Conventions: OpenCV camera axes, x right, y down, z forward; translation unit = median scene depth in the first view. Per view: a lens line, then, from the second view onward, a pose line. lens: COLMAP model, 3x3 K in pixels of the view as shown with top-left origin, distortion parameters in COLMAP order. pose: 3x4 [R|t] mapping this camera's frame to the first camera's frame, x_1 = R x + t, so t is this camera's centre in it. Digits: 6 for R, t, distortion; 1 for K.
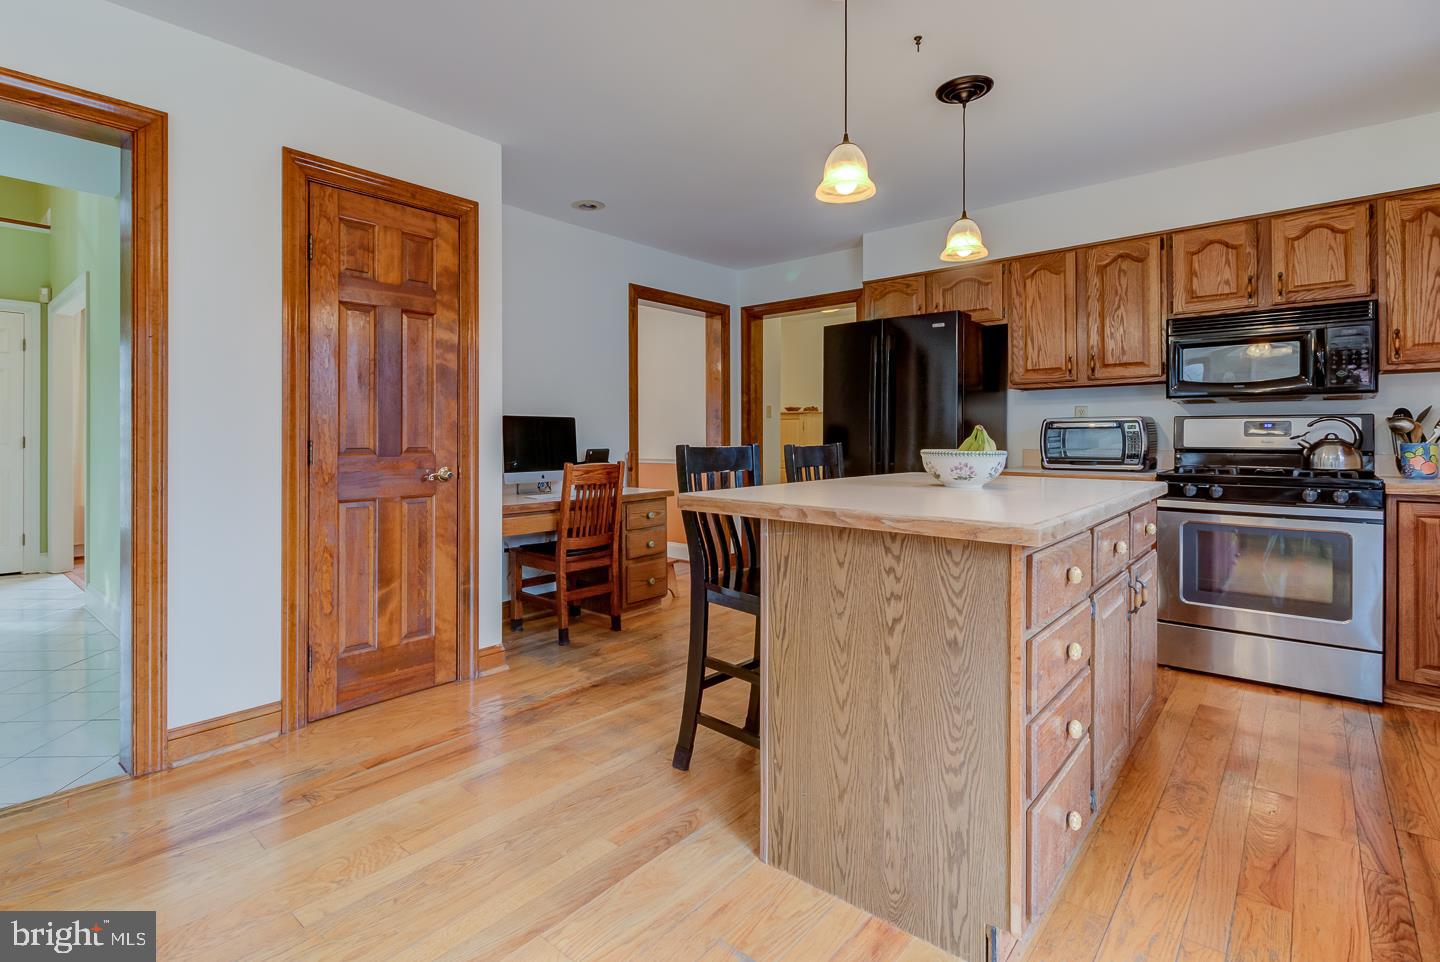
lens RADIAL K [[676.2, 0, 715.2], [0, 676.2, 432.6], [0, 0, 1]] dist [-0.000858, -0.000367]
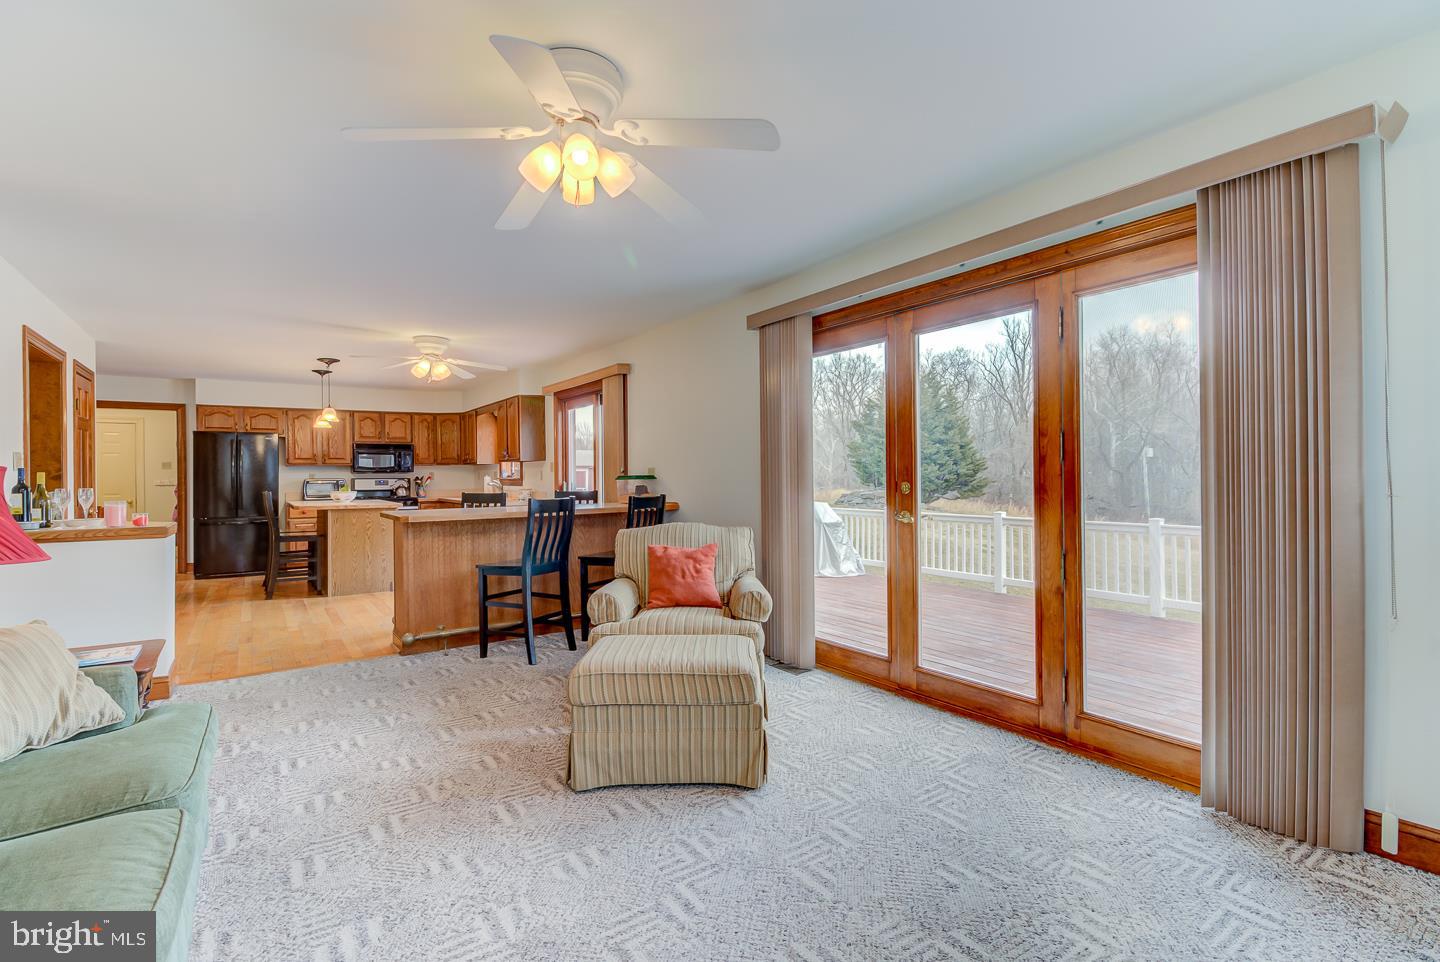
lens RADIAL K [[651.4, 0, 720.0], [0, 651.4, 481.0], [0, 0, 1]] dist [-0.001218, -0.000495]
pose [[0.231685, -0.010232, 0.972737, -1.713703], [0.008998, 0.999924, 0.008375, -0.026919], [-0.972749, 0.006812, 0.231760, -1.159218]]
